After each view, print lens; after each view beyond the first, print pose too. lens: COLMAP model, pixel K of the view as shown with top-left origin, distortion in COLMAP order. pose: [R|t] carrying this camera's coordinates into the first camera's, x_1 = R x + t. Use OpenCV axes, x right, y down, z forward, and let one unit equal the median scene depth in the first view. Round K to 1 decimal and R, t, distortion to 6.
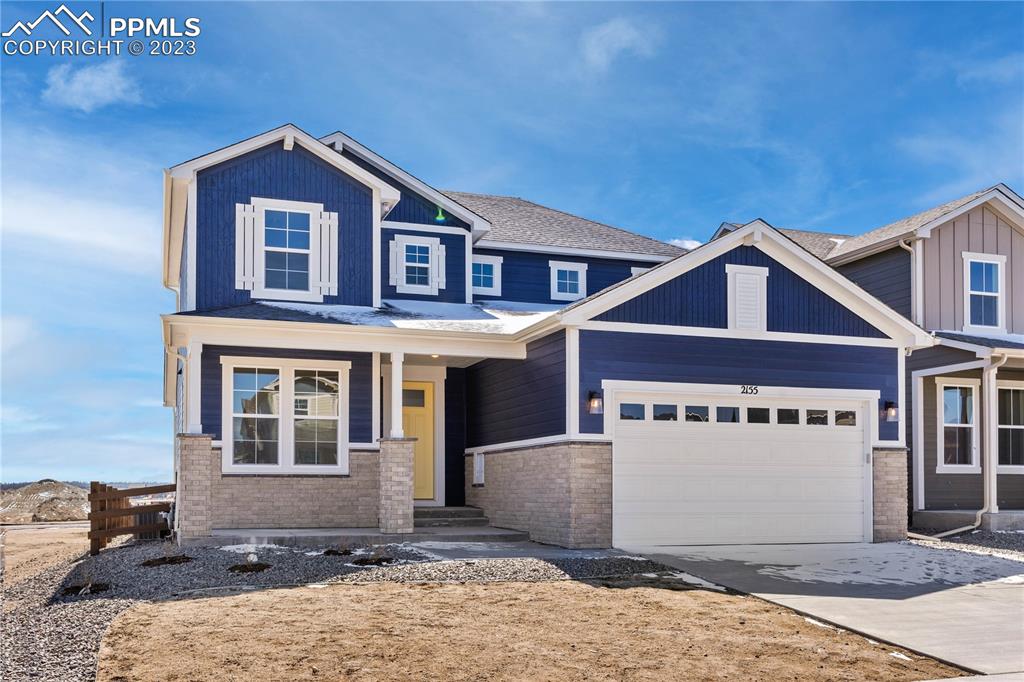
lens RADIAL K [[959.8, 0, 512.0], [0, 959.8, 341.0], [0, 0, 1]] dist [0.006619, 0.003488]
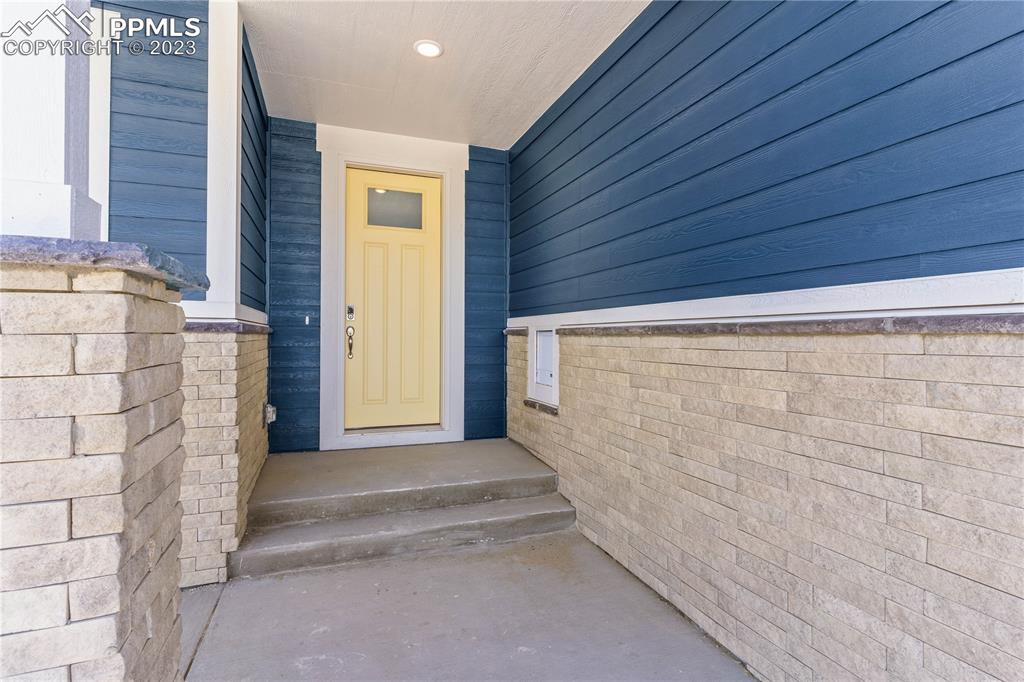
lens RADIAL K [[507.7, 0, 513.0], [0, 507.7, 324.7], [0, 0, 1]] dist [-0.001683, -0.000539]
pose [[0.999884, 0.013105, -0.007776, -0.046897], [-0.011948, 0.990942, 0.133758, 0.087114], [0.009458, -0.133650, 0.990983, 0.800490]]
